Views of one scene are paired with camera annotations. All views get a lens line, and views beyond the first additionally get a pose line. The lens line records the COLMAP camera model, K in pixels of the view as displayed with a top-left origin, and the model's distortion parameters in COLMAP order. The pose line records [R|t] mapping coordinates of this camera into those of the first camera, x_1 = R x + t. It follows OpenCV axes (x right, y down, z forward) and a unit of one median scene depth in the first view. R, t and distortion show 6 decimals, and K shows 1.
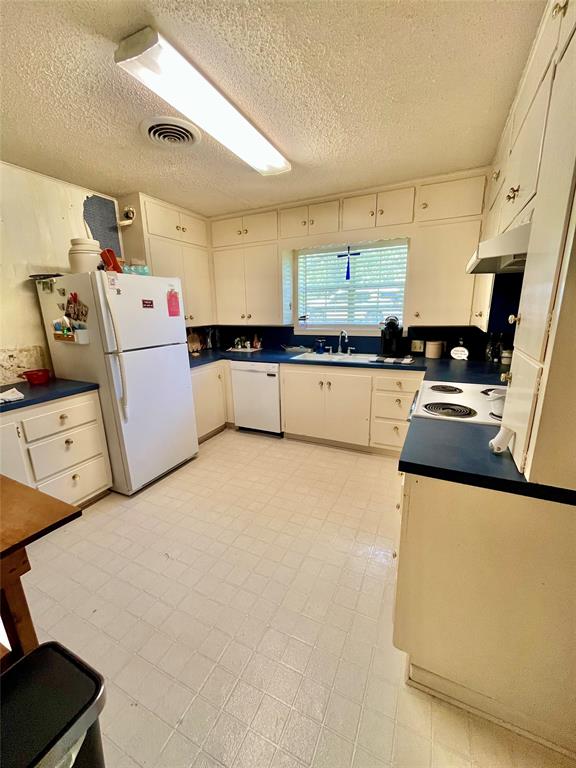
lens RADIAL K [[309.8, 0, 291.3], [0, 309.8, 387.0], [0, 0, 1]] dist [-0.003812, -0.000024]
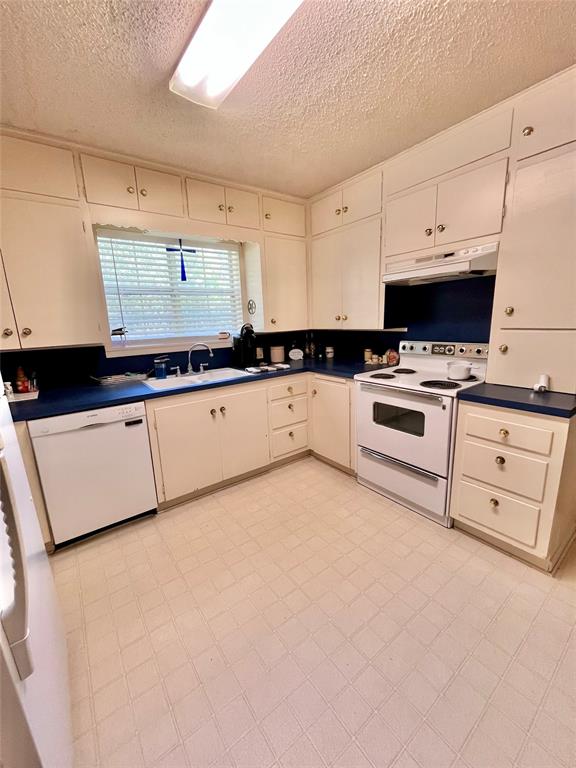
lens RADIAL K [[309.8, 0, 289.7], [0, 309.8, 384.5], [0, 0, 1]] dist [-0.003812, -0.000024]
pose [[0.469970, -0.184030, 0.863285, -0.434129], [0.236594, 0.968500, 0.077659, -0.086190], [-0.850383, 0.167751, 0.498706, 0.418406]]
